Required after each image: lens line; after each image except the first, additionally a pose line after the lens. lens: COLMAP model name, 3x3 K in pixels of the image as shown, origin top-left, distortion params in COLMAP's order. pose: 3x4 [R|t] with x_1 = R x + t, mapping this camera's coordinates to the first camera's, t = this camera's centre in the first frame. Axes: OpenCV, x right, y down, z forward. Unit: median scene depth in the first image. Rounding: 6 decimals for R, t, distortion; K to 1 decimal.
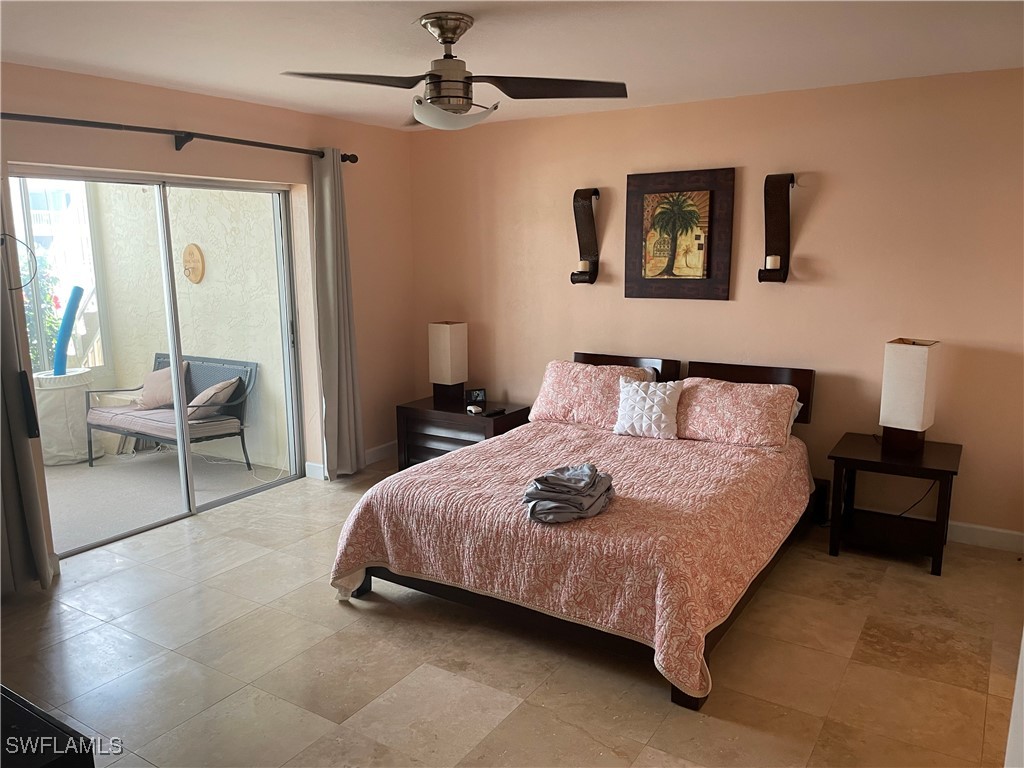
lens RADIAL K [[772.1, 0, 520.9], [0, 772.1, 387.9], [0, 0, 1]] dist [0.101415, -0.134067]
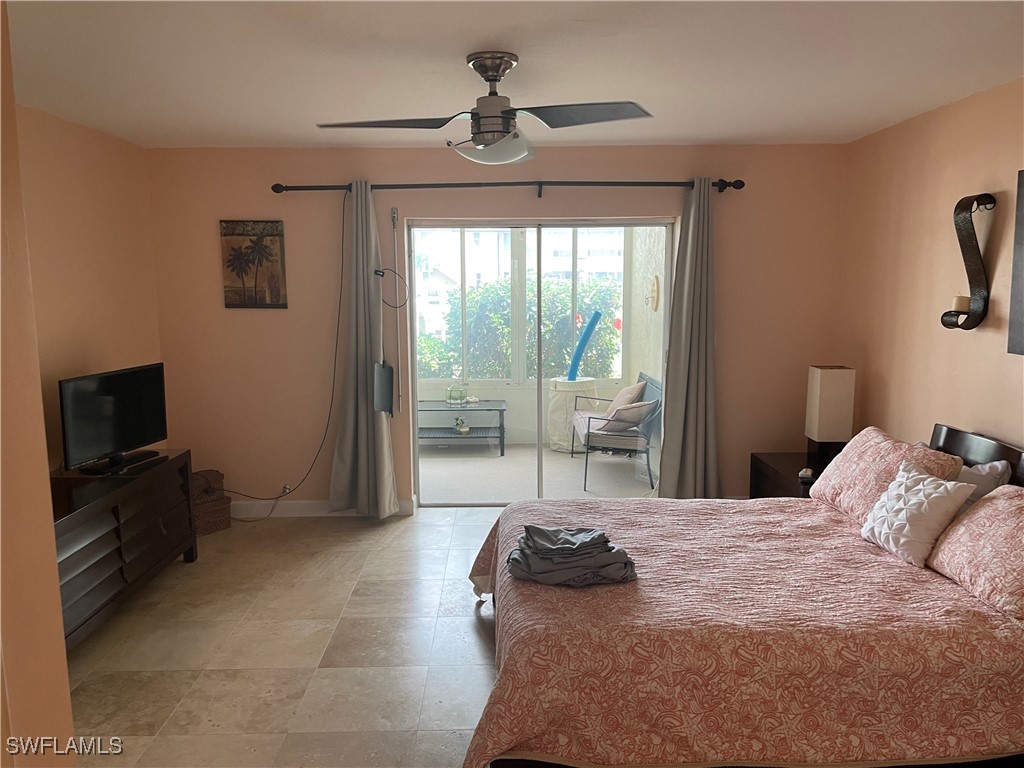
lens RADIAL K [[791.5, 0, 511.2], [0, 791.5, 383.1], [0, 0, 1]] dist [0.080065, -0.137329]
pose [[0.536311, 0.112980, -0.836424, 0.572783], [-0.154223, 0.987434, 0.034490, -0.058318], [0.829810, 0.110499, 0.546996, 0.330667]]
